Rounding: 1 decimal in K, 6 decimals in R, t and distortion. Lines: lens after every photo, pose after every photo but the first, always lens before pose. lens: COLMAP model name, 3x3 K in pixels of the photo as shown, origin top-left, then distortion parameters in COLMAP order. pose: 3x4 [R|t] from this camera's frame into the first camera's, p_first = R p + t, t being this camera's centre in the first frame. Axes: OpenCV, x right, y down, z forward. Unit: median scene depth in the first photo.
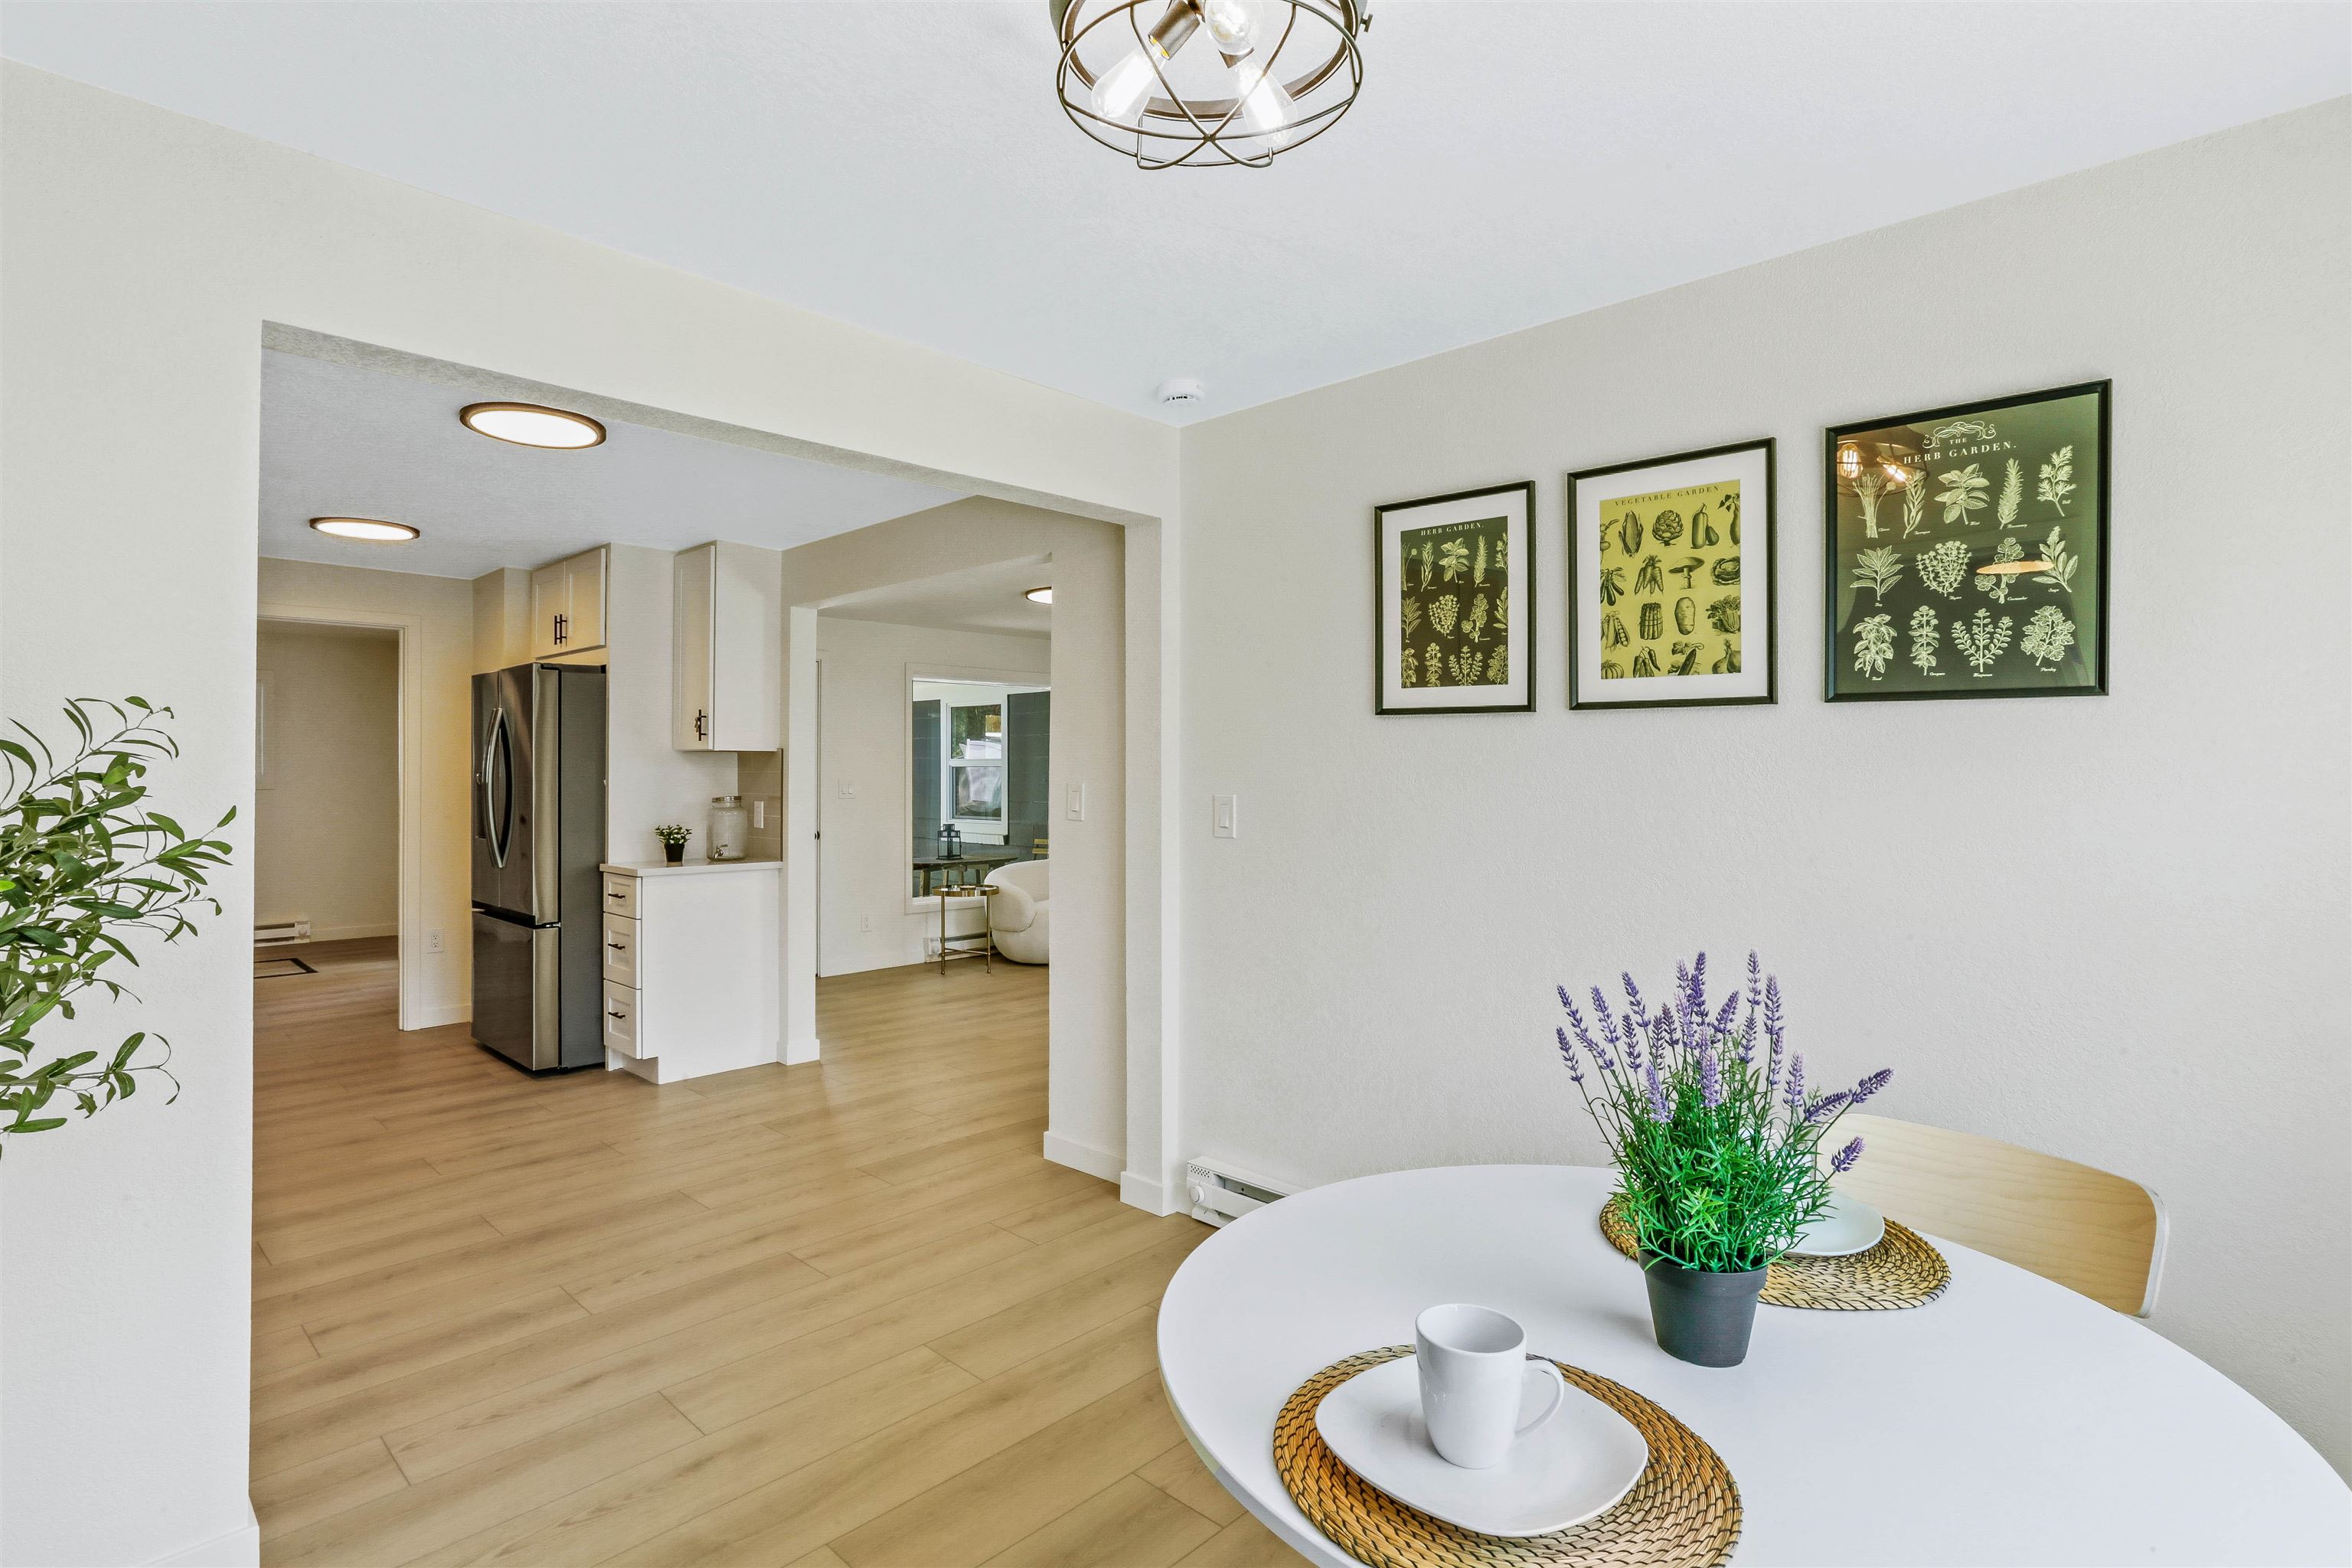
lens RADIAL K [[1108.2, 0, 1096.6], [0, 1108.2, 777.3], [0, 0, 1]] dist [-0.001802, 0.000298]
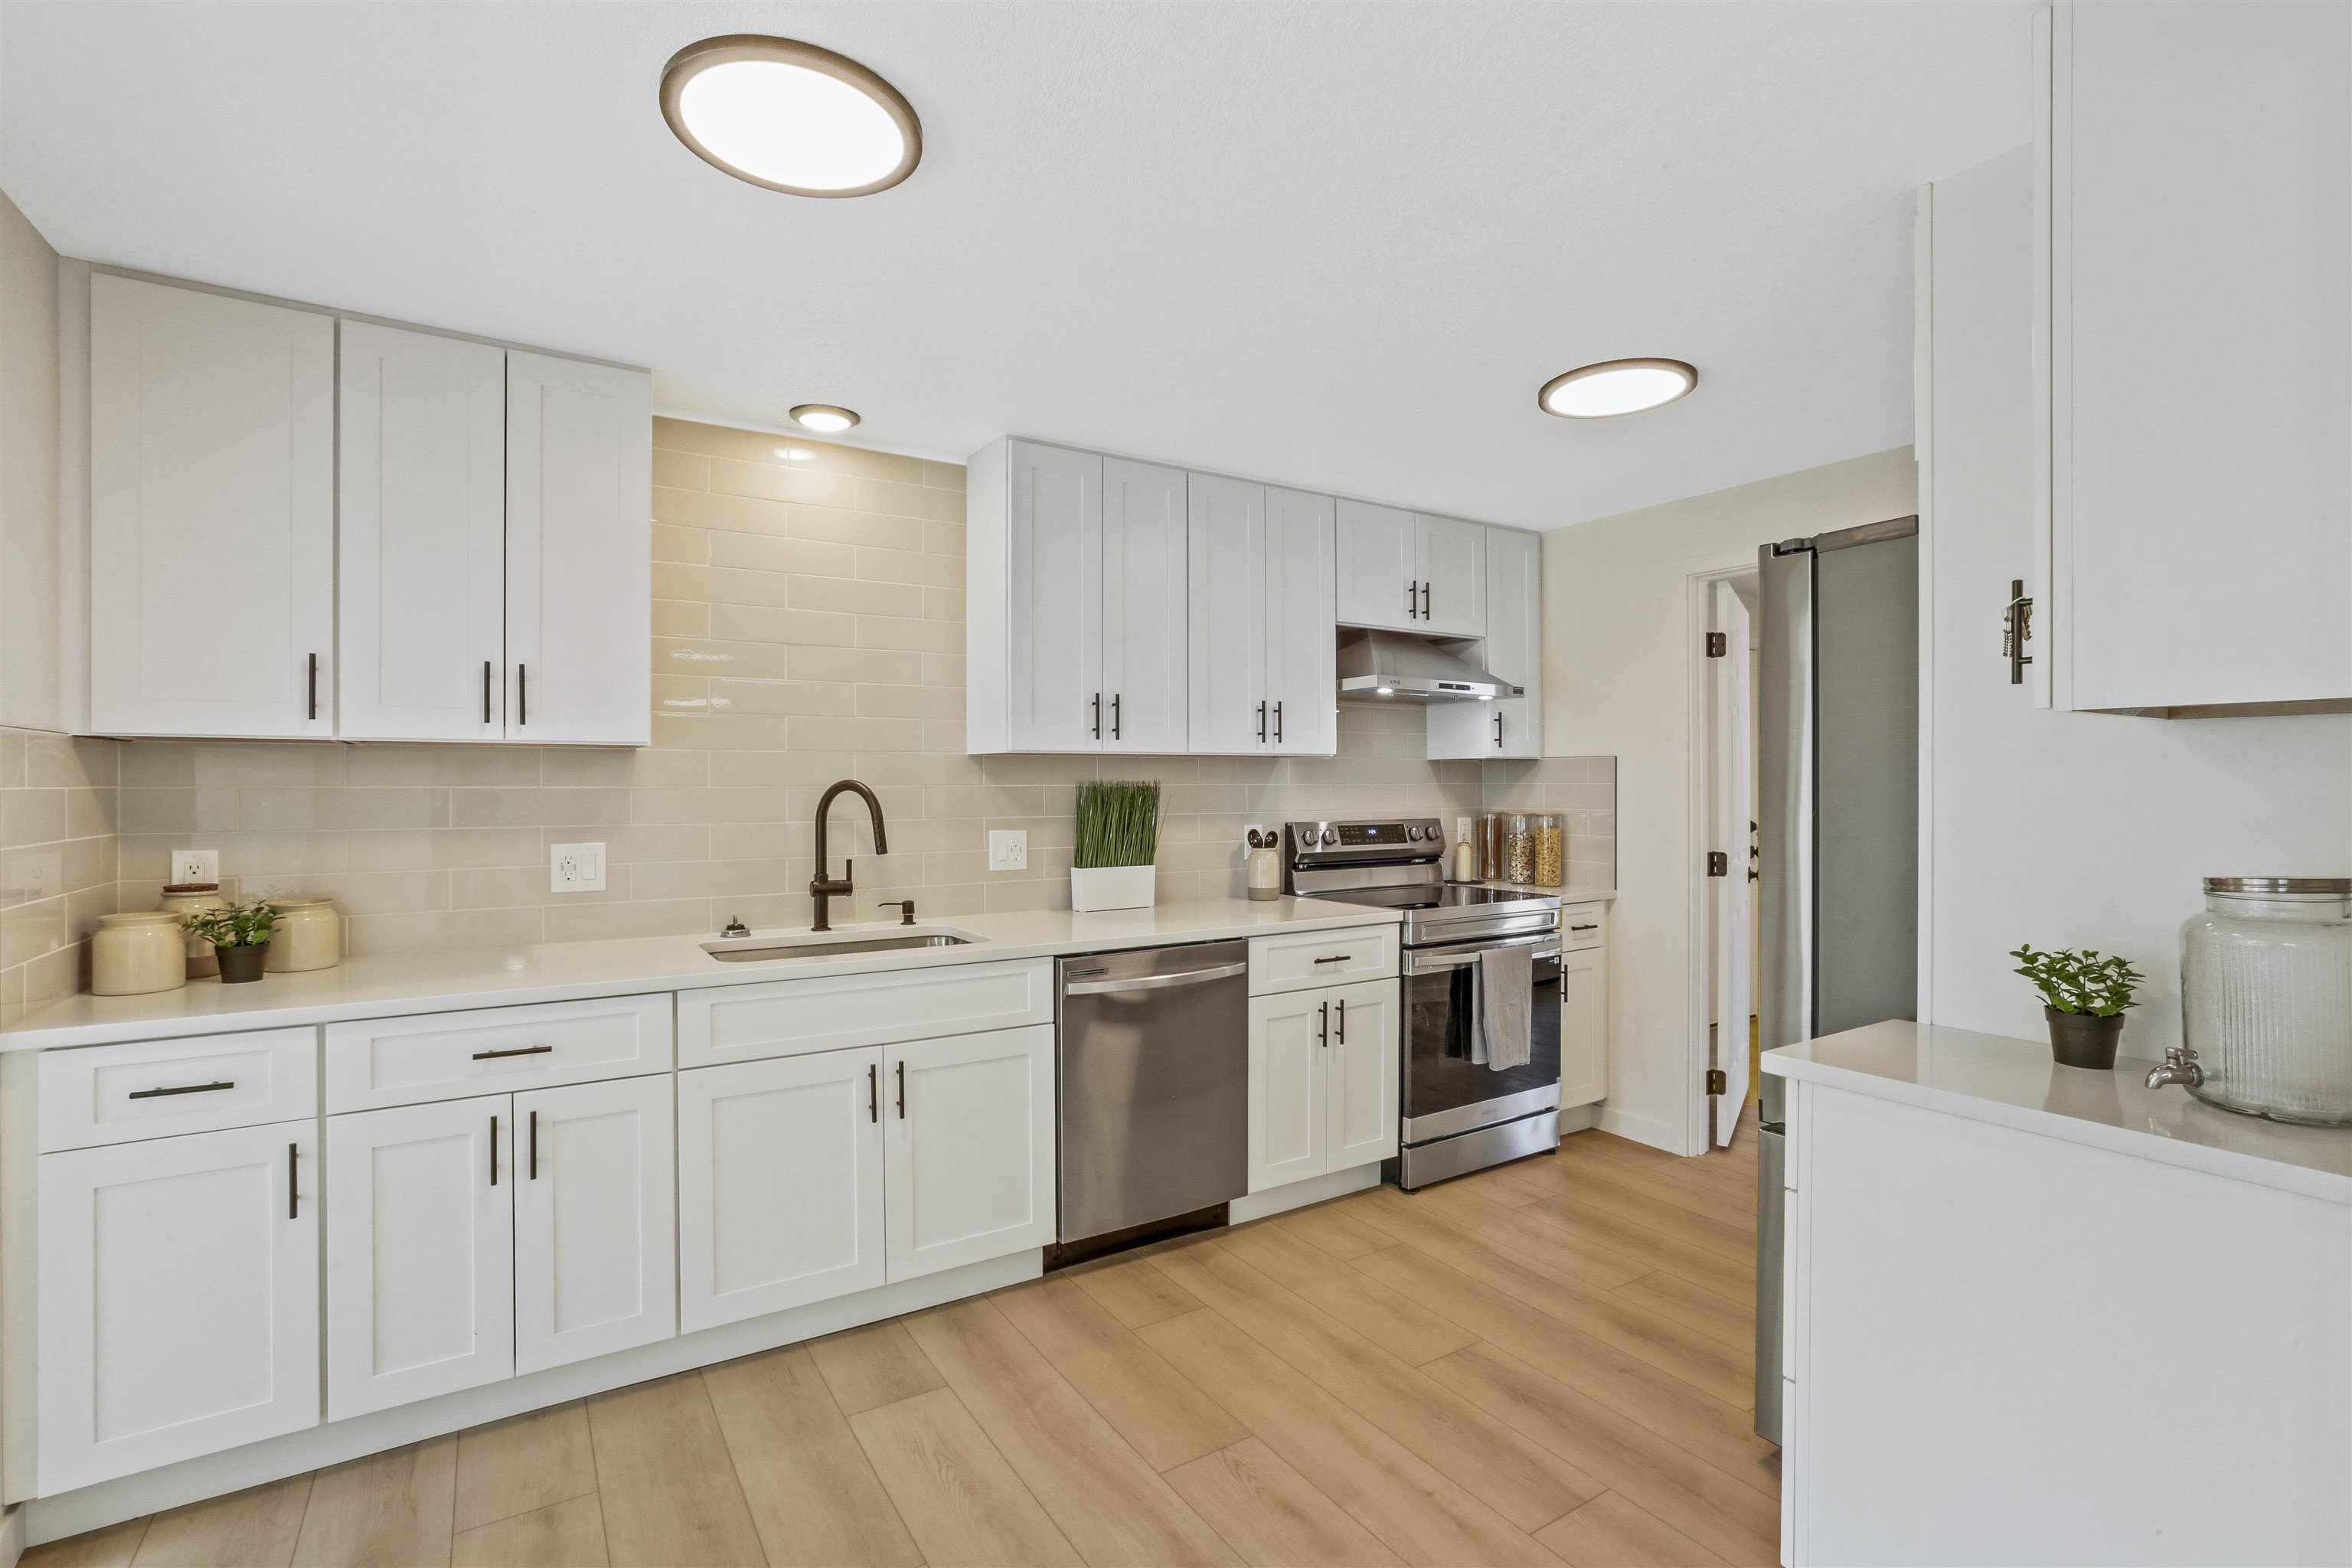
lens RADIAL K [[1081.1, 0, 1164.3], [0, 1081.1, 779.8], [0, 0, 1]] dist [0.001401, 0.000472]
pose [[-0.191068, -0.005161, -0.981563, -0.024278], [-0.001970, 0.999986, -0.004875, -0.006206], [0.981575, 0.001002, -0.191076, 1.011707]]
